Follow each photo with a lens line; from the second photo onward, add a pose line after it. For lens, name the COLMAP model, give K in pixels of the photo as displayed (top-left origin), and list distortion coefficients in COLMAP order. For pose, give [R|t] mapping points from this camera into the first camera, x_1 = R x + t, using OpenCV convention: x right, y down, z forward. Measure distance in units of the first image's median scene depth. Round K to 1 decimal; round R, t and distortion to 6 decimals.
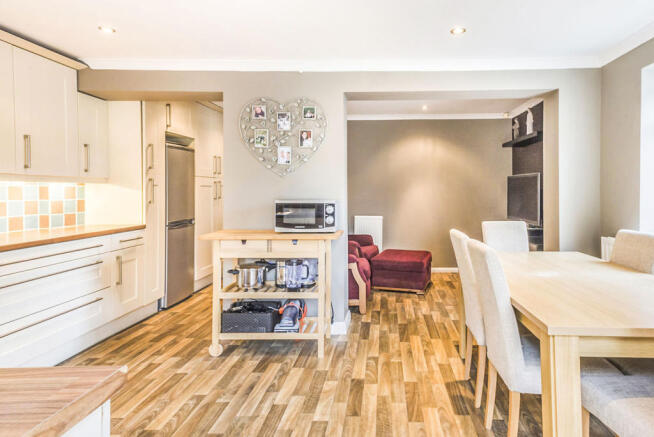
lens RADIAL K [[388.6, 0, 337.9], [0, 388.6, 184.1], [0, 0, 1]] dist [0.003585, 0.001043]
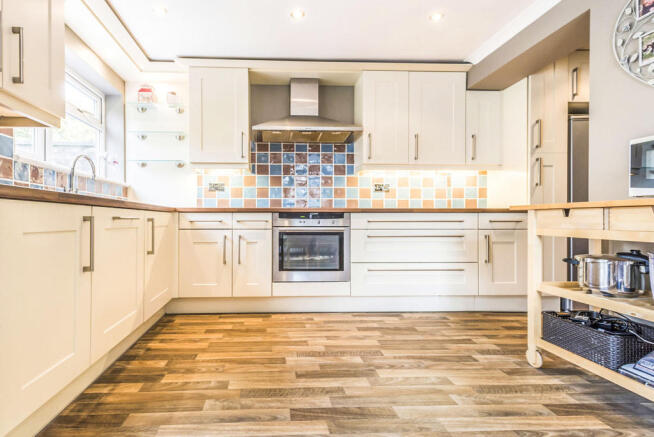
lens RADIAL K [[314.9, 0, 305.6], [0, 314.9, 214.0], [0, 0, 1]] dist [0.002059, -0.000749]
pose [[0.151593, 0.003874, -0.988435, 0.203911], [0.010378, 0.999931, 0.005511, 0.133645], [0.988388, -0.011093, 0.151542, 0.450309]]
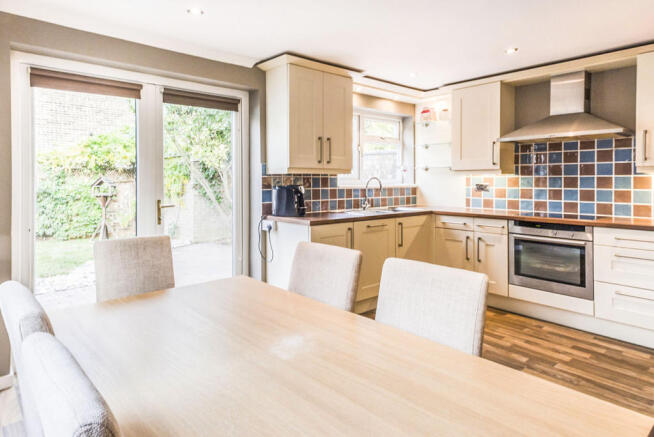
lens RADIAL K [[388.6, 0, 337.9], [0, 388.6, 184.1], [0, 0, 1]] dist [0.003585, 0.001043]
pose [[-0.660546, 0.004894, -0.750769, 0.563077], [0.004930, 0.999985, 0.002181, 0.015085], [0.750769, -0.002260, -0.660561, 0.901797]]
